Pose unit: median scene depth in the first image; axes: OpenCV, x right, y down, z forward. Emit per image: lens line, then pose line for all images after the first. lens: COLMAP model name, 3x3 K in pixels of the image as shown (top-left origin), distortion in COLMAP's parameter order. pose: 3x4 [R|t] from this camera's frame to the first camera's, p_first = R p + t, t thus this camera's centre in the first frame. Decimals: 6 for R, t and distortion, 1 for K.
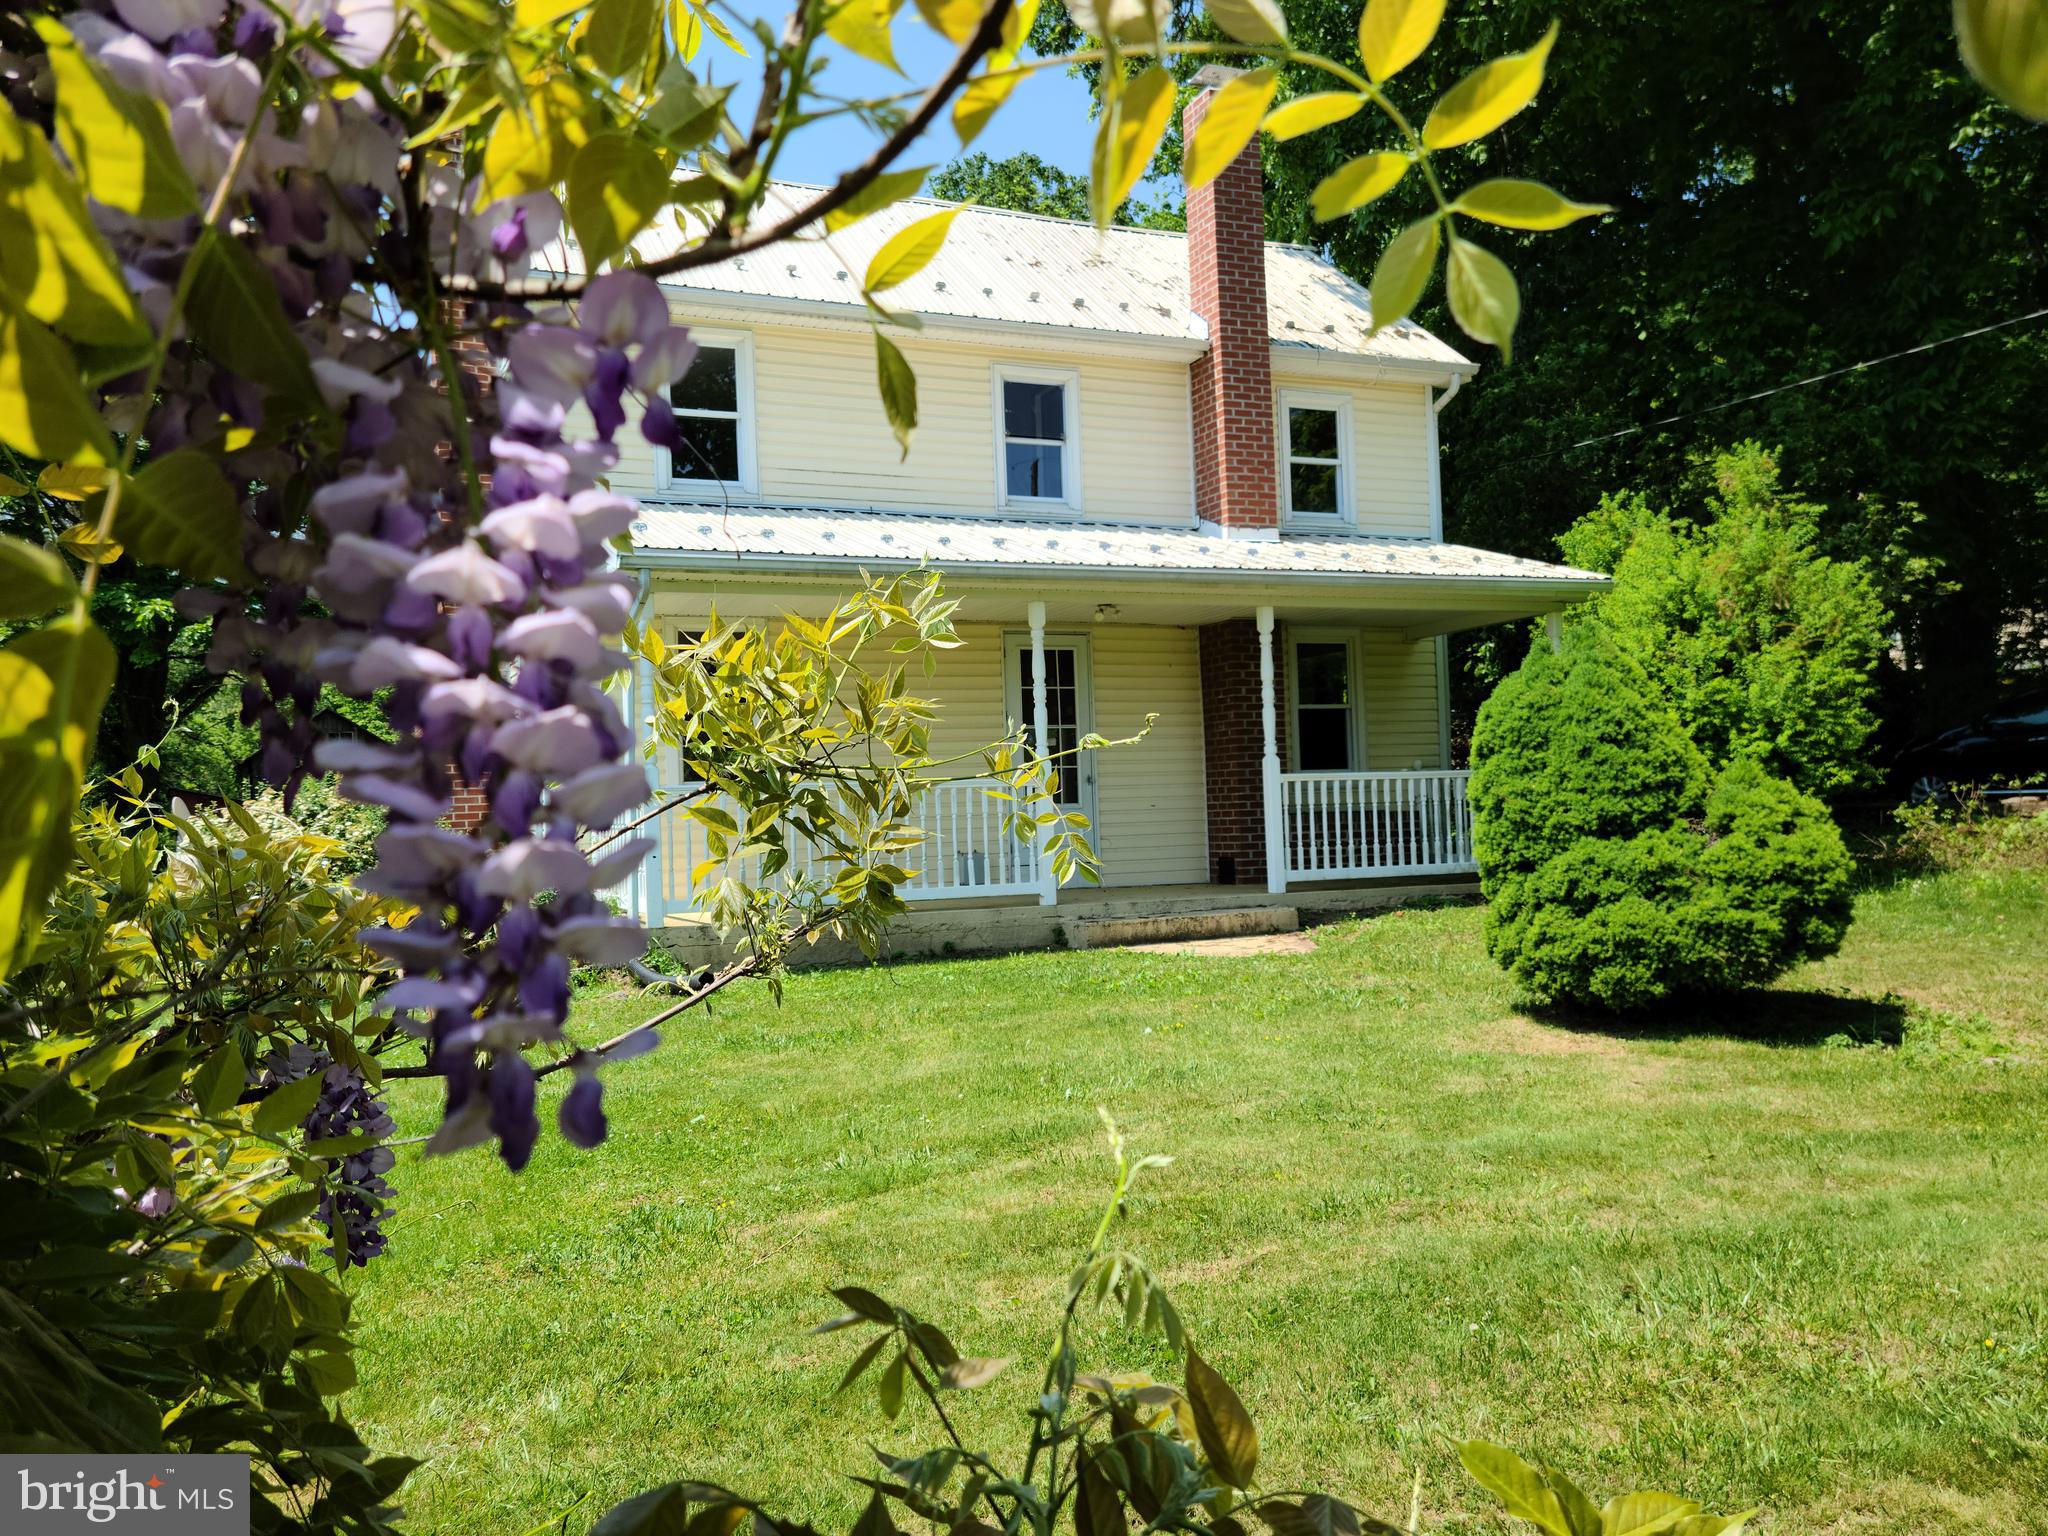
lens RADIAL K [[1634.9, 0, 1018.4], [0, 1634.9, 799.5], [0, 0, 1]] dist [0.080674, -0.117579]
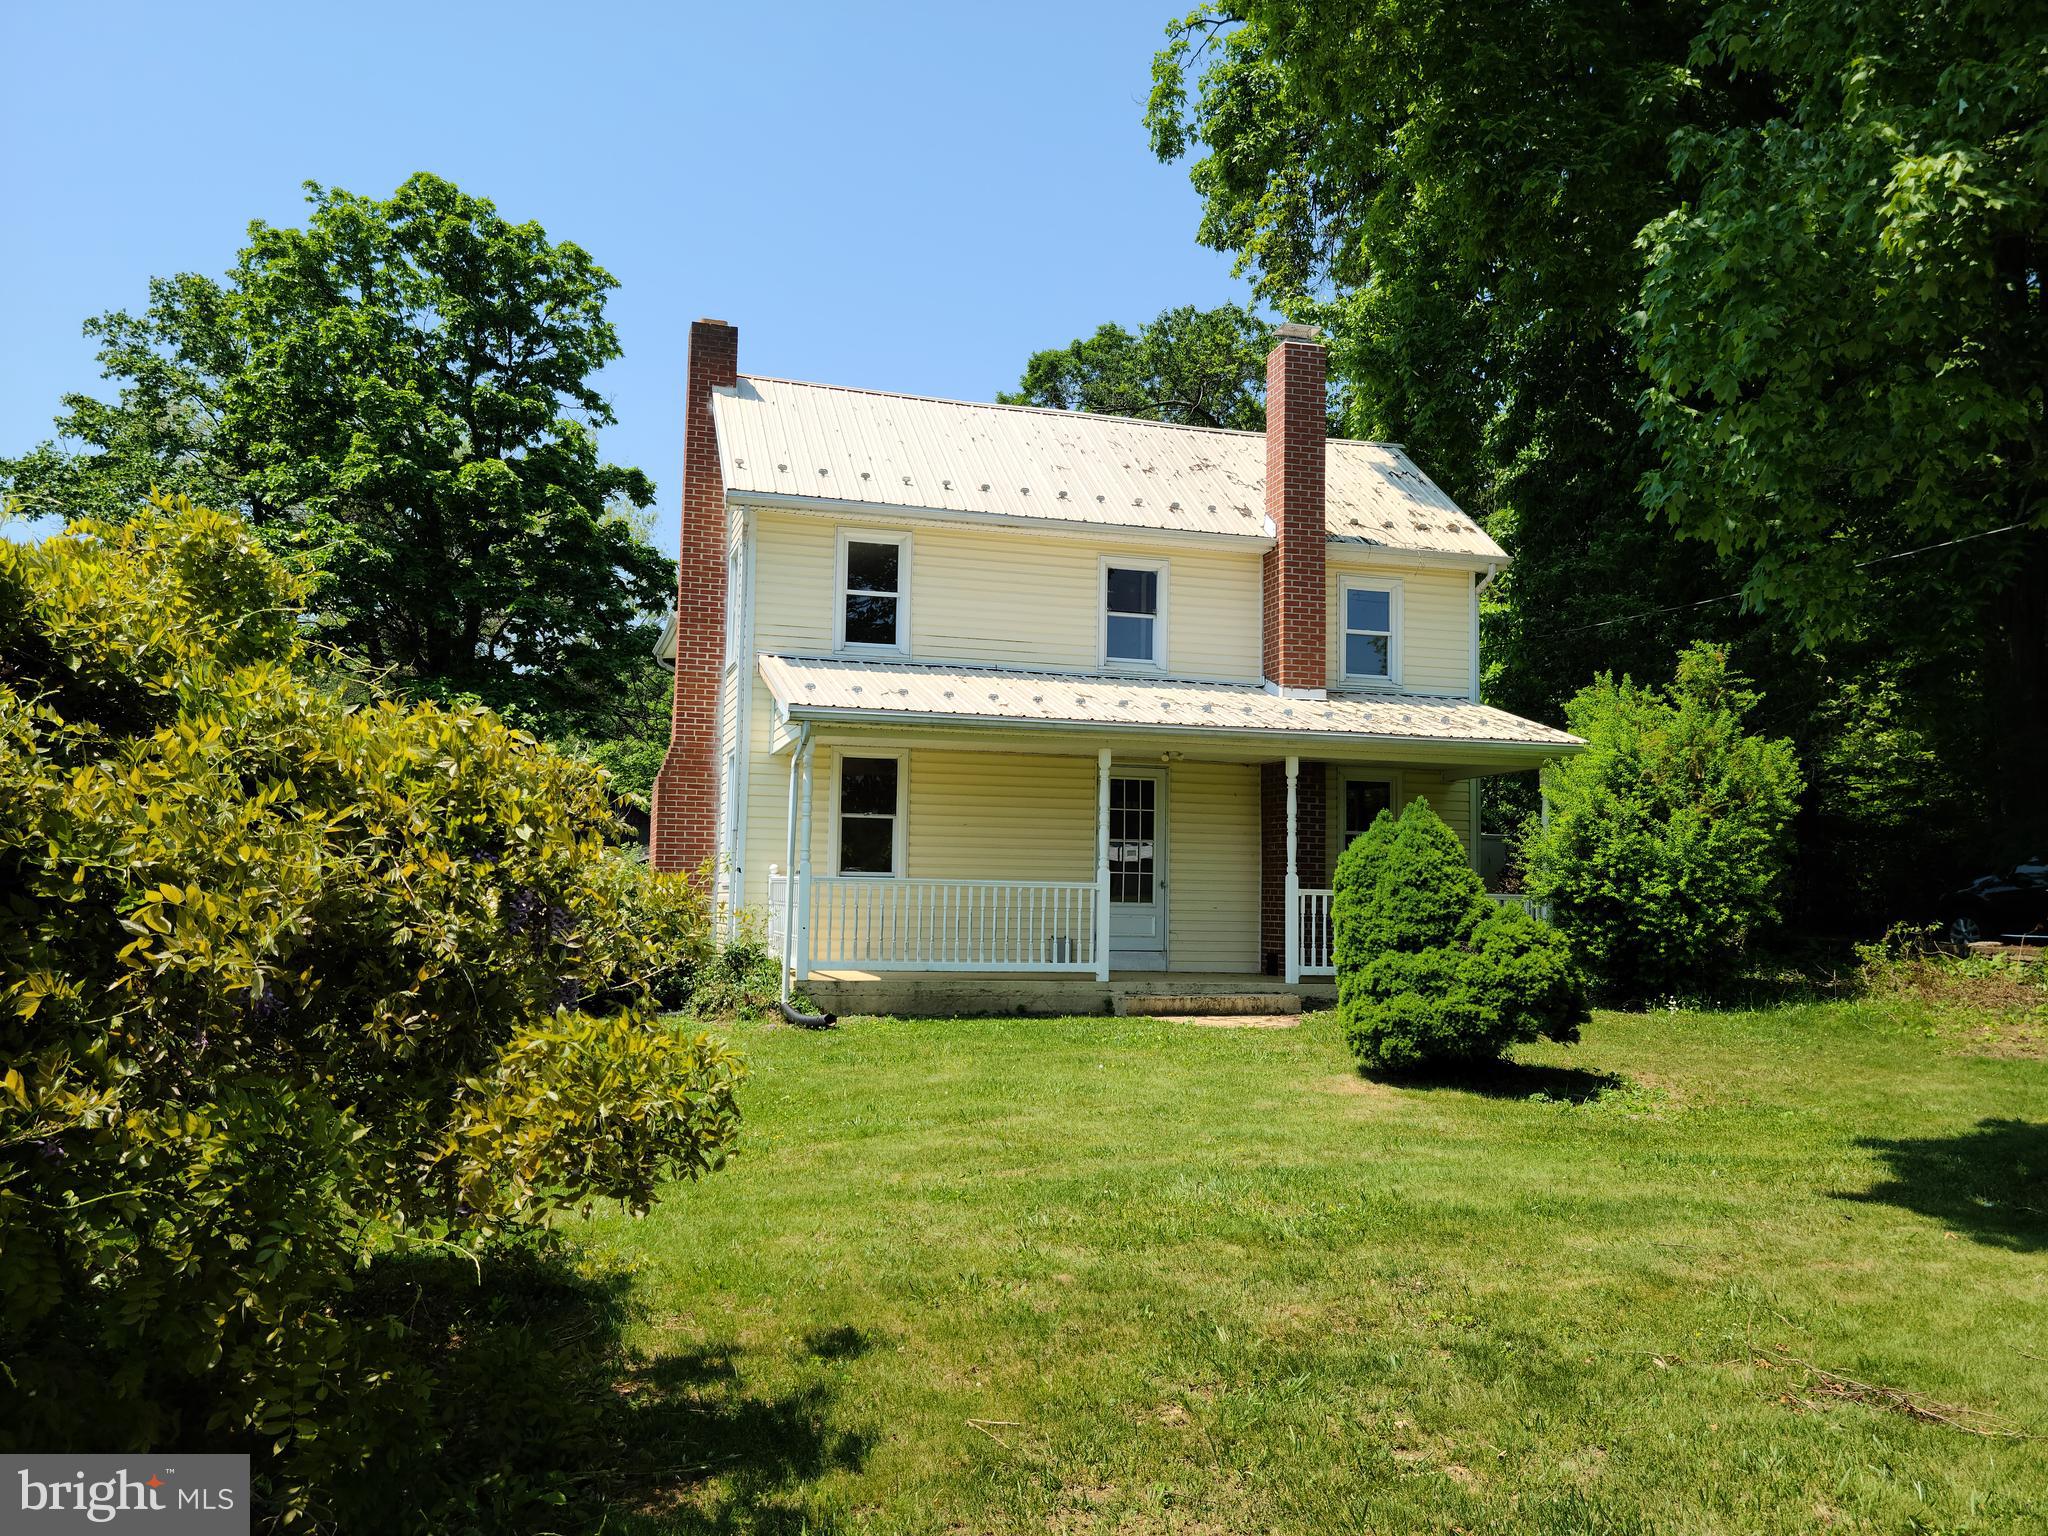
lens RADIAL K [[1634.9, 0, 1018.4], [0, 1634.9, 799.5], [0, 0, 1]] dist [0.080674, -0.117579]
pose [[0.988310, 0.042759, -0.146335, 0.138802], [-0.050067, 0.997657, -0.046626, -0.015966], [0.143999, 0.053407, 0.988136, -0.306679]]
